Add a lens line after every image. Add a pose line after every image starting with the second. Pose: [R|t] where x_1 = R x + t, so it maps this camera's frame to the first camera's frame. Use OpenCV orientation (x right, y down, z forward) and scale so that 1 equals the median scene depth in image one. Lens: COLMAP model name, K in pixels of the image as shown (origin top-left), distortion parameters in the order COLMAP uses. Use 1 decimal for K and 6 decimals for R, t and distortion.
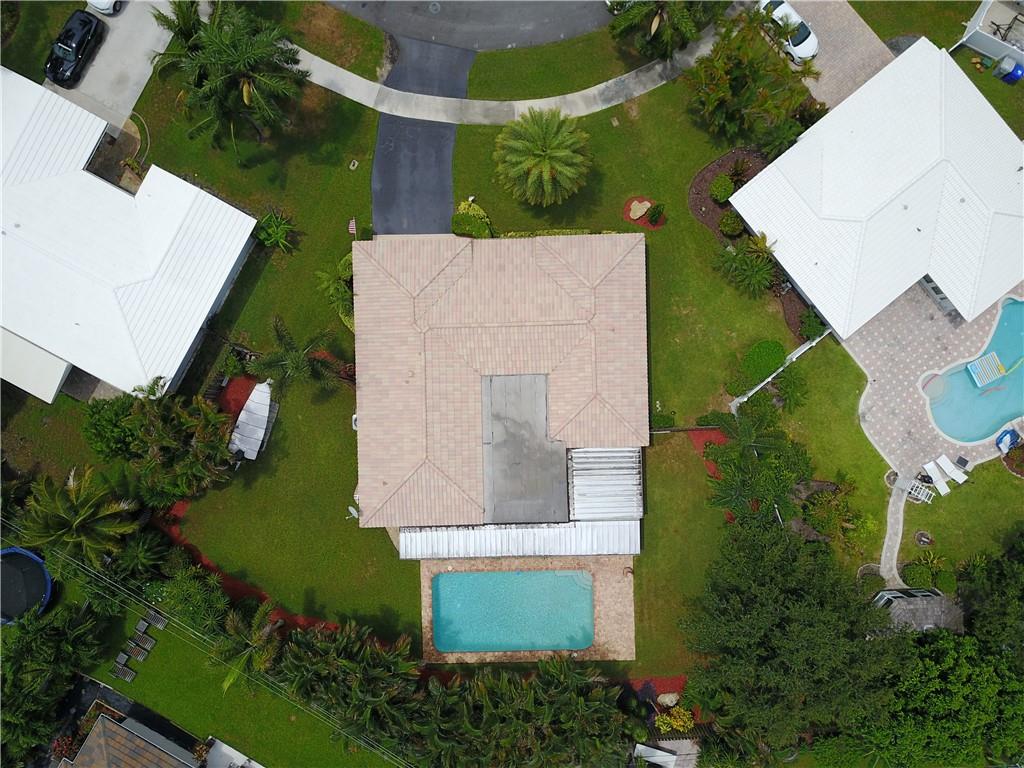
lens RADIAL K [[786.7, 0, 501.7], [0, 786.7, 383.8], [0, 0, 1]] dist [0.002449, 0.005408]
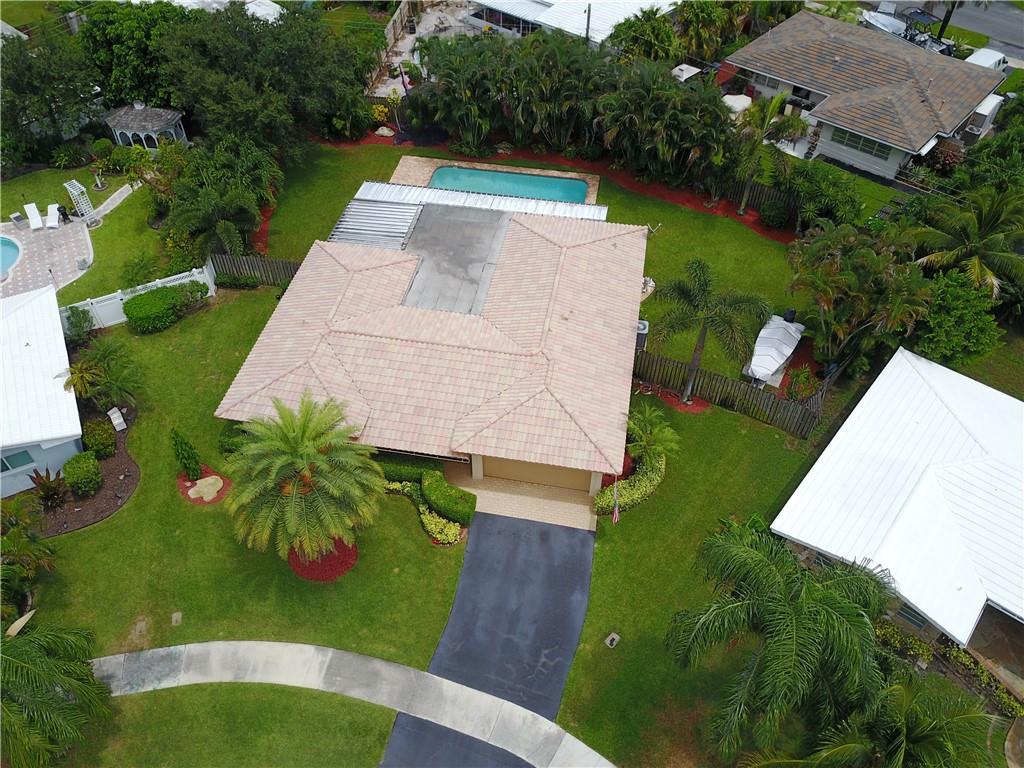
lens RADIAL K [[786.7, 0, 501.7], [0, 786.7, 383.8], [0, 0, 1]] dist [0.002449, 0.005408]
pose [[-0.977831, -0.144649, 0.151402, -0.168547], [0.209171, -0.708159, 0.674358, -0.561900], [0.009672, 0.691077, 0.722716, 0.434584]]
